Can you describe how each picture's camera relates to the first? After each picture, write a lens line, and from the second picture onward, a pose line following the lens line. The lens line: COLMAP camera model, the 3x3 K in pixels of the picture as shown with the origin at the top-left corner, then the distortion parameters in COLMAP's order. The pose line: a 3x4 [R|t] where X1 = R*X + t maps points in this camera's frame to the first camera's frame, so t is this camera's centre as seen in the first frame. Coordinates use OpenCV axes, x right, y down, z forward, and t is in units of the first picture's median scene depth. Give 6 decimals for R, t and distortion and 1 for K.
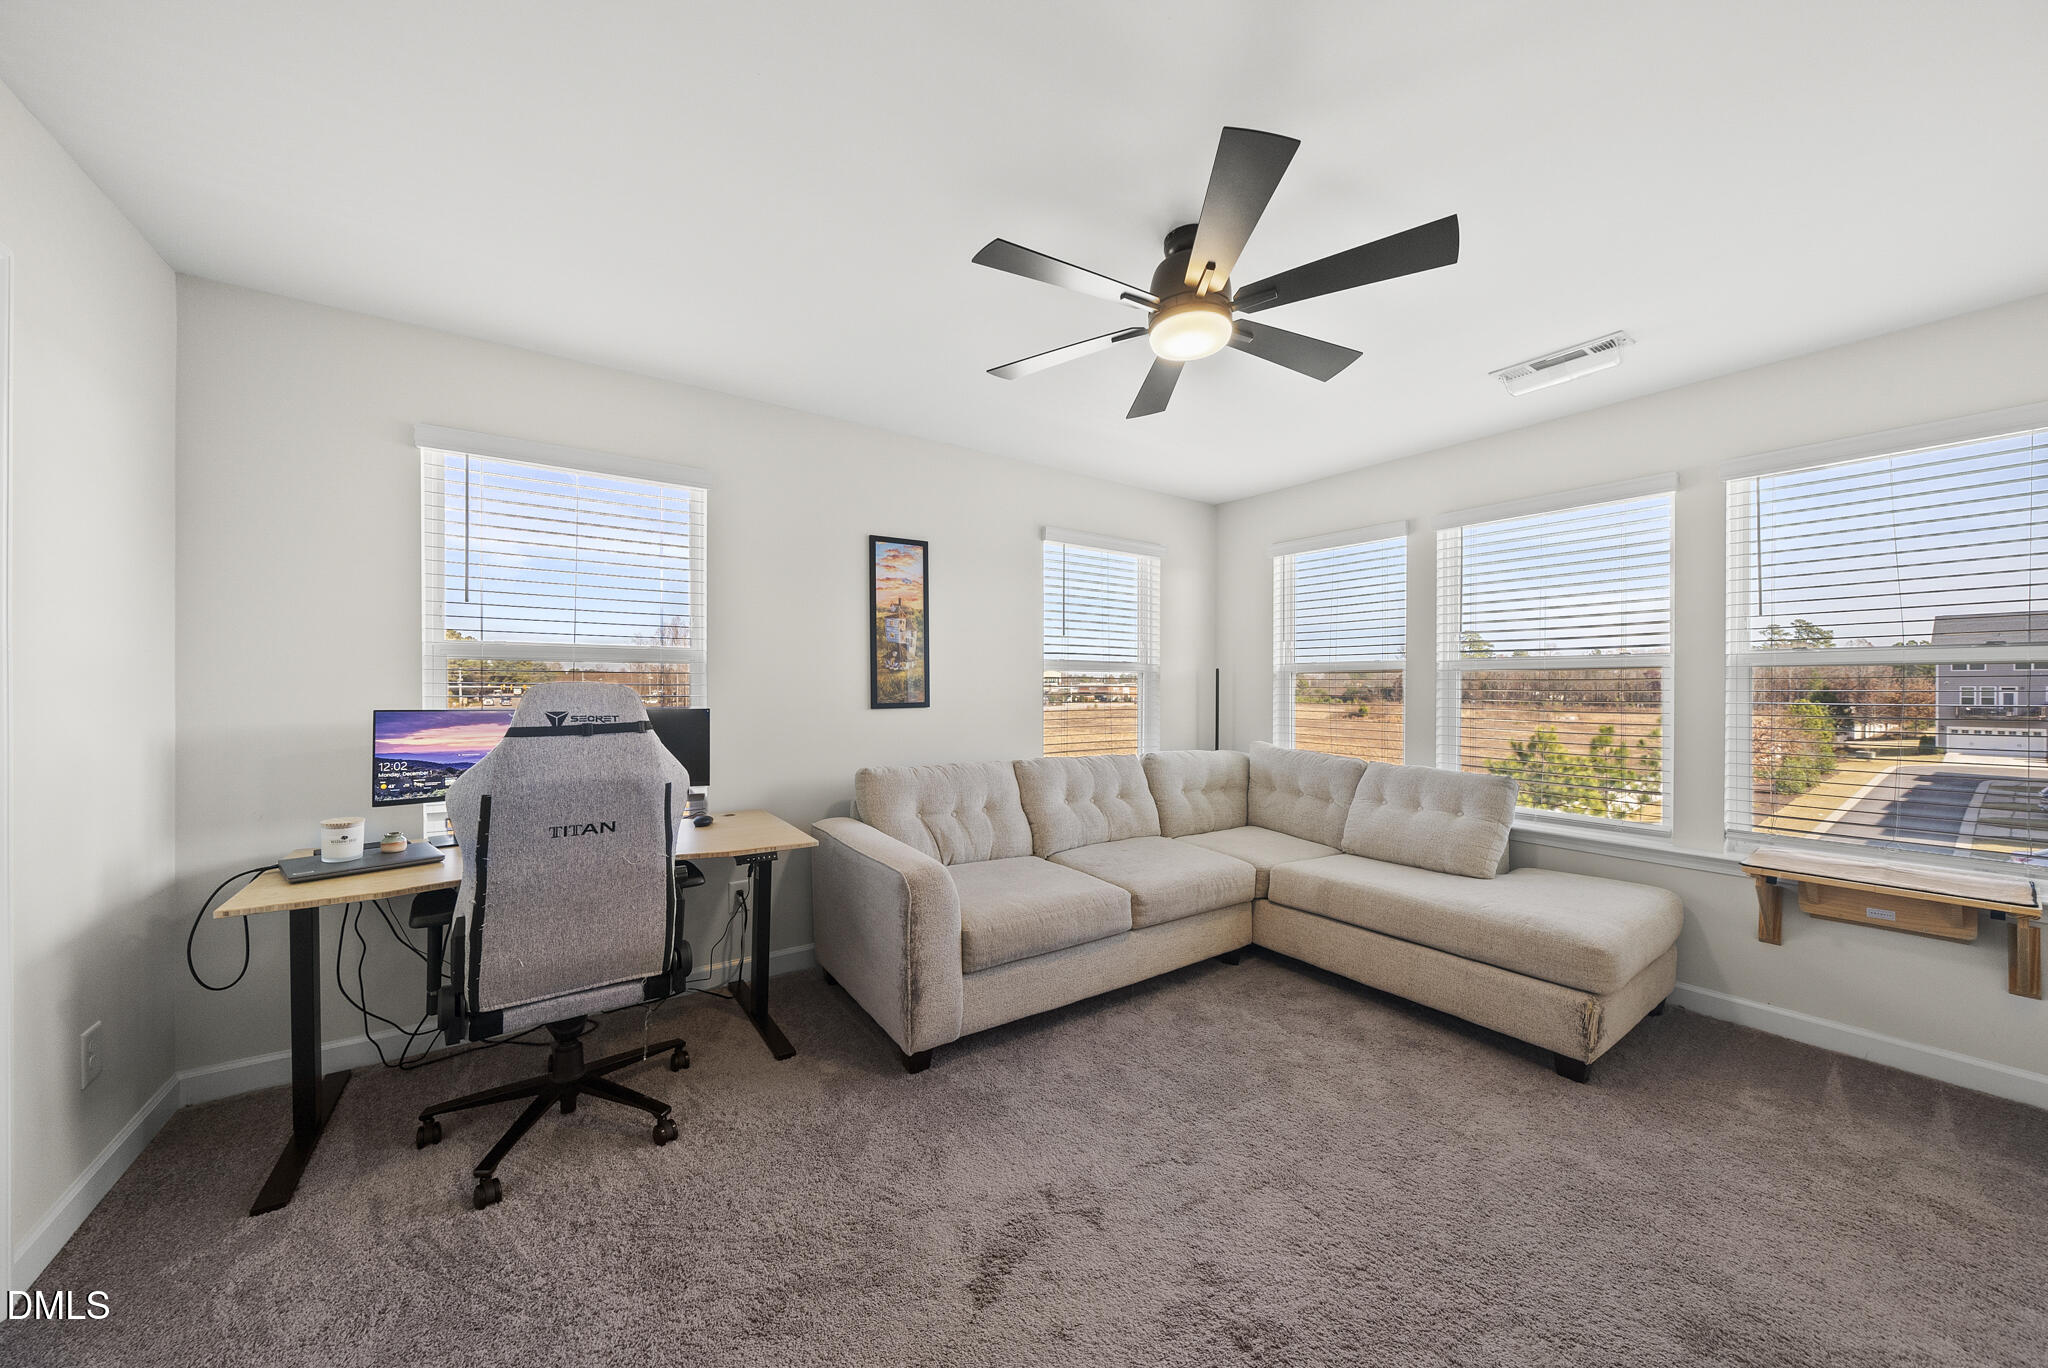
lens RADIAL K [[708.4, 0, 1019.8], [0, 708.4, 691.9], [0, 0, 1]] dist [-0.008122, 0.000103]
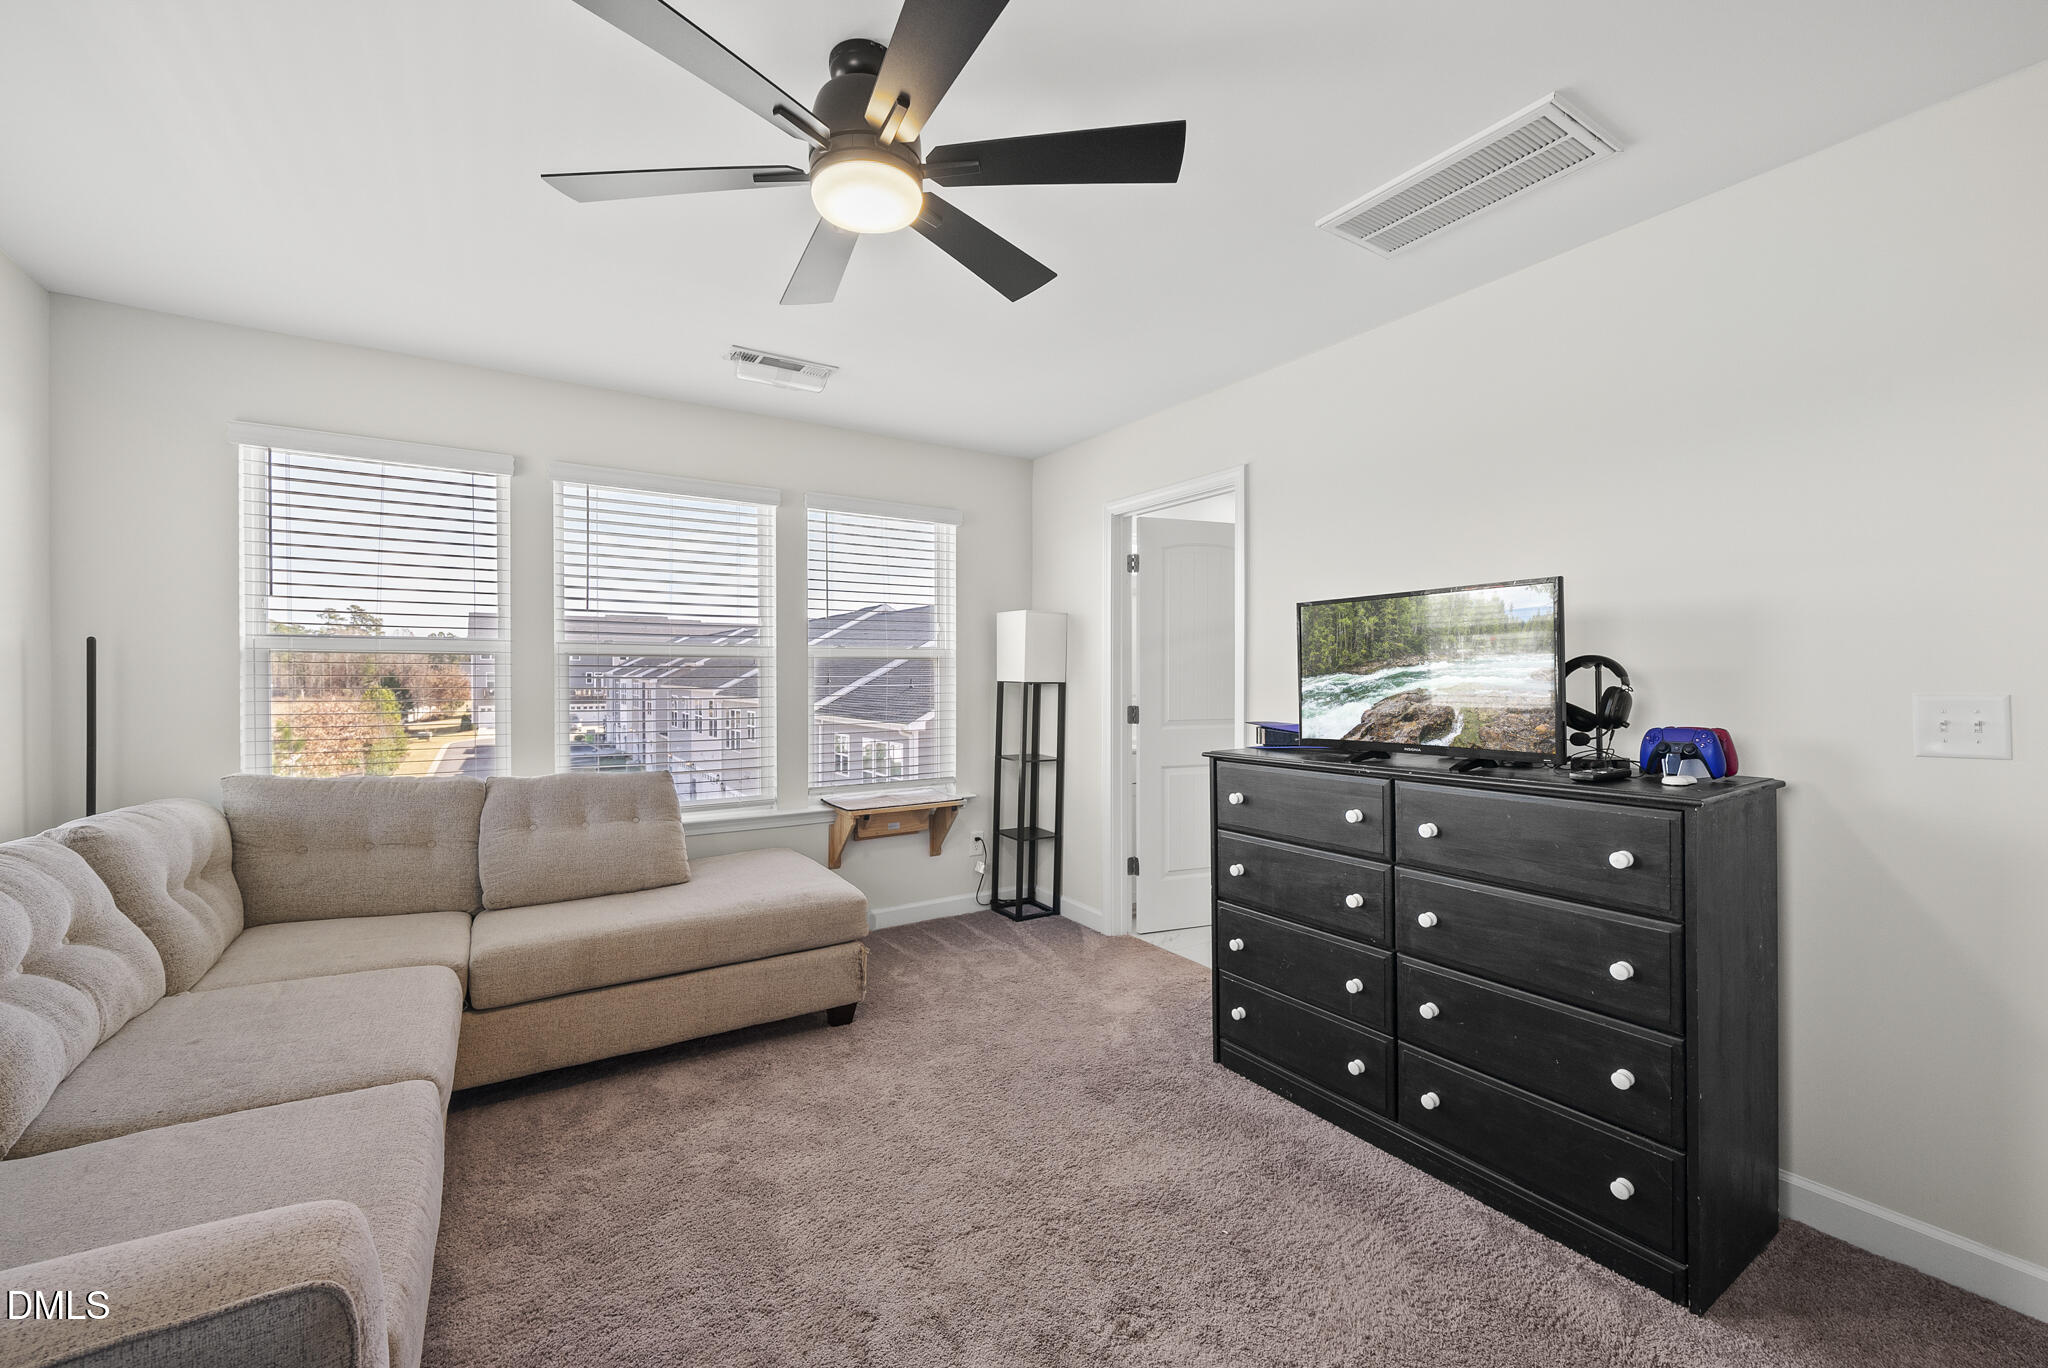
lens RADIAL K [[813.9, 0, 1021.4], [0, 813.9, 679.9], [0, 0, 1]] dist [-0.009557, -0.000050]
pose [[0.035190, -0.009354, 0.999337, -0.310211], [0.007984, 0.999927, 0.009078, -0.004811], [-0.999349, 0.007659, 0.035263, 0.418488]]
